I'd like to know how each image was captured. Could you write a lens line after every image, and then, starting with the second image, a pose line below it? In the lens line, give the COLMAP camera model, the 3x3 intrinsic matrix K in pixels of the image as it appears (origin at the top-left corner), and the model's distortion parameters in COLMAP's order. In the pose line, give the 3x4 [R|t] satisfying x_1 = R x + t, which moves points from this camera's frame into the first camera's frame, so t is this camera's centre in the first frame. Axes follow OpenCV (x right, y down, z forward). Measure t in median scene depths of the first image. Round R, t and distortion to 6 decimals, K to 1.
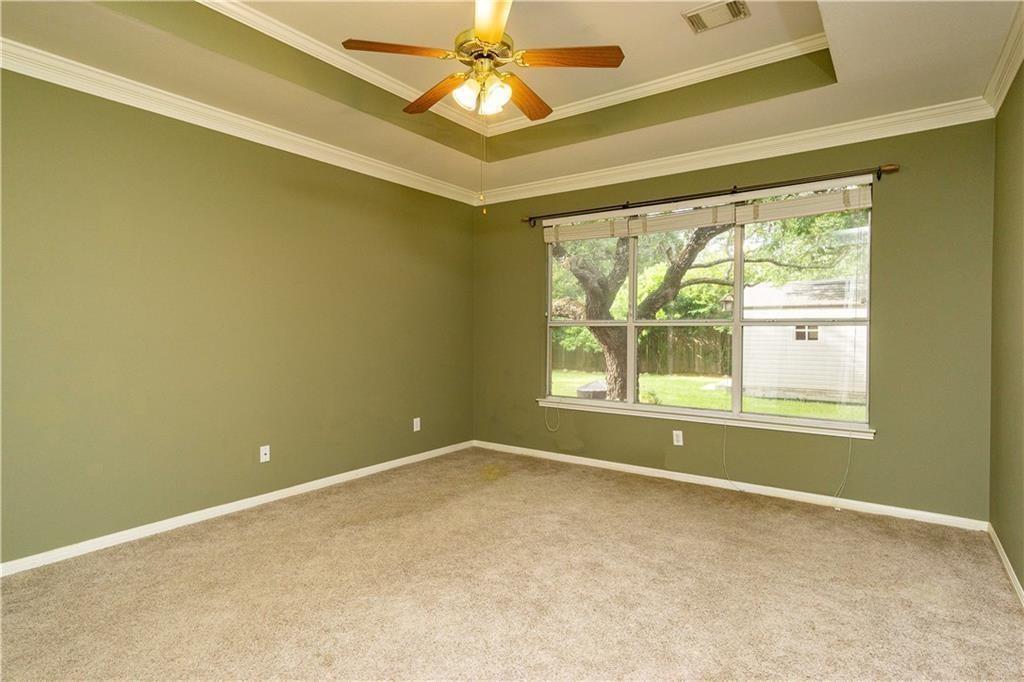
lens RADIAL K [[541.9, 0, 508.9], [0, 541.9, 337.9], [0, 0, 1]] dist [0.002101, 0.000489]
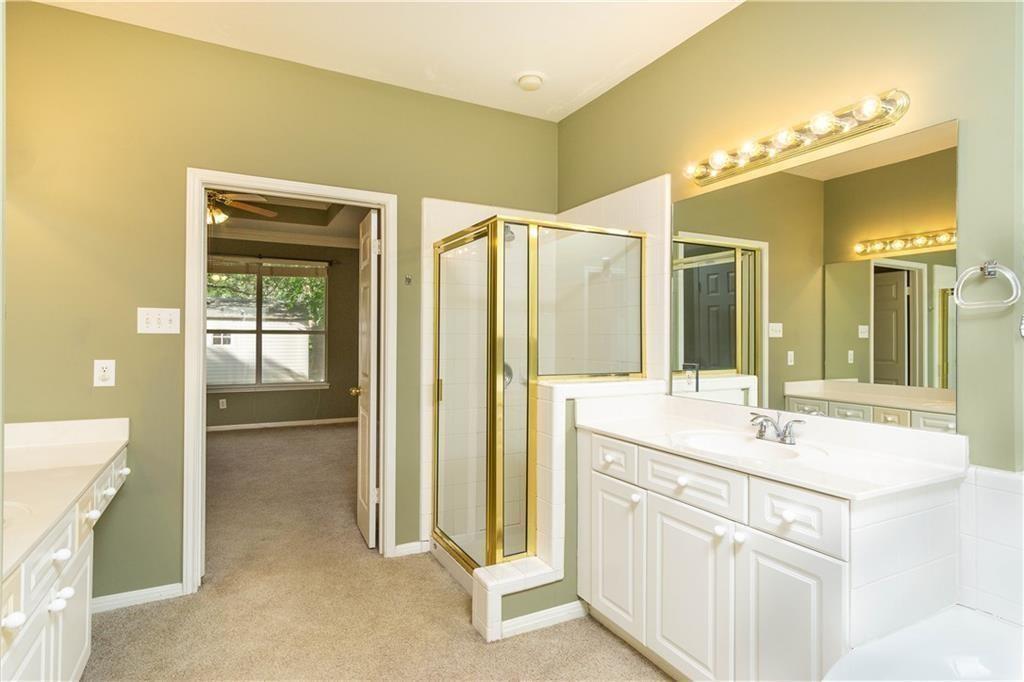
lens RADIAL K [[541.9, 0, 508.9], [0, 541.9, 337.9], [0, 0, 1]] dist [0.002101, 0.000489]
pose [[0.444154, 0.003179, 0.895945, -0.309323], [0.008069, 0.999939, -0.007548, 0.004185], [-0.895914, 0.010581, 0.444101, -0.192810]]
